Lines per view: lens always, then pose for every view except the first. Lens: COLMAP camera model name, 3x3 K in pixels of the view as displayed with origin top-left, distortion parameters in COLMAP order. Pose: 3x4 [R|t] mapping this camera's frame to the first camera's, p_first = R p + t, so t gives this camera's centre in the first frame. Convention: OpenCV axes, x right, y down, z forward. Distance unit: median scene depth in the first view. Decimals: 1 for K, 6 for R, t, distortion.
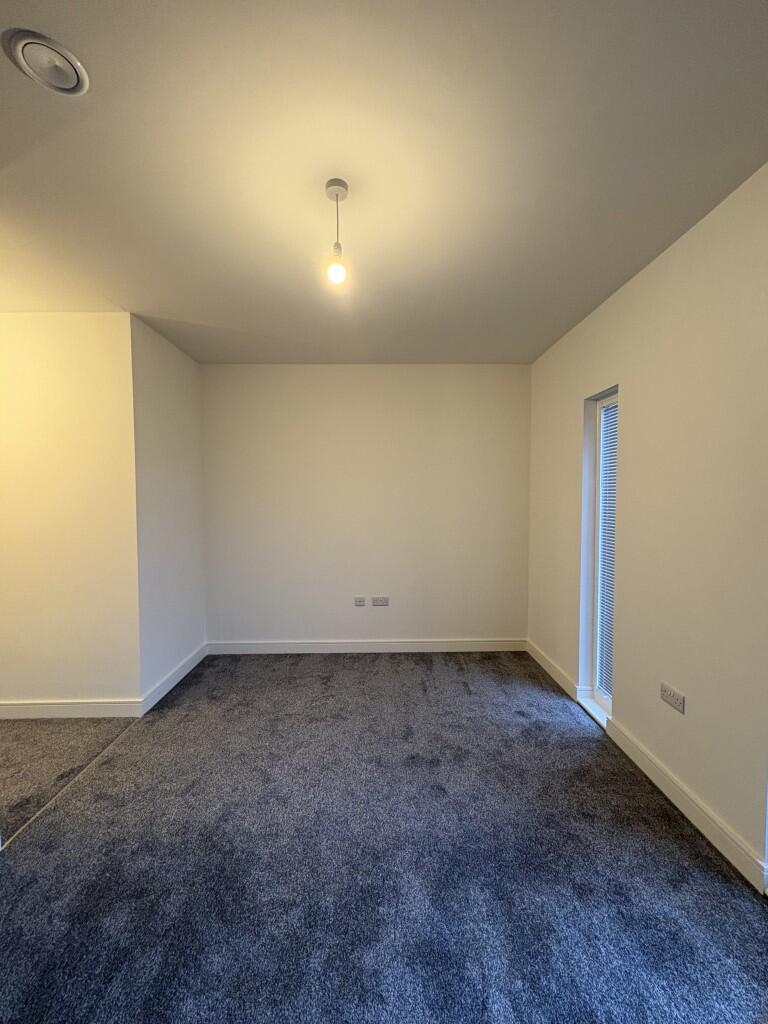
lens RADIAL K [[410.0, 0, 383.5], [0, 410.0, 511.4], [0, 0, 1]] dist [0.002738, 0.000352]
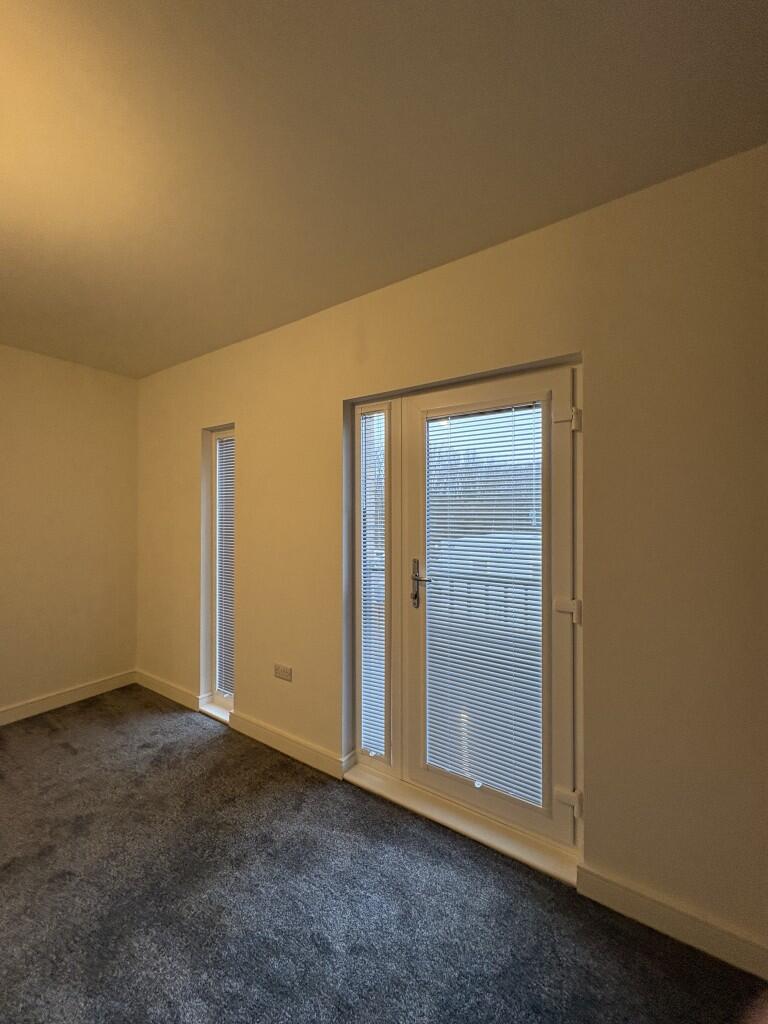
lens RADIAL K [[410.0, 0, 384.3], [0, 410.0, 512.8], [0, 0, 1]] dist [0.002738, 0.000352]
pose [[0.575054, 0.005011, 0.818100, -0.153826], [0.030191, 0.999170, -0.027342, -0.004415], [-0.817558, 0.040422, 0.574426, -0.022868]]
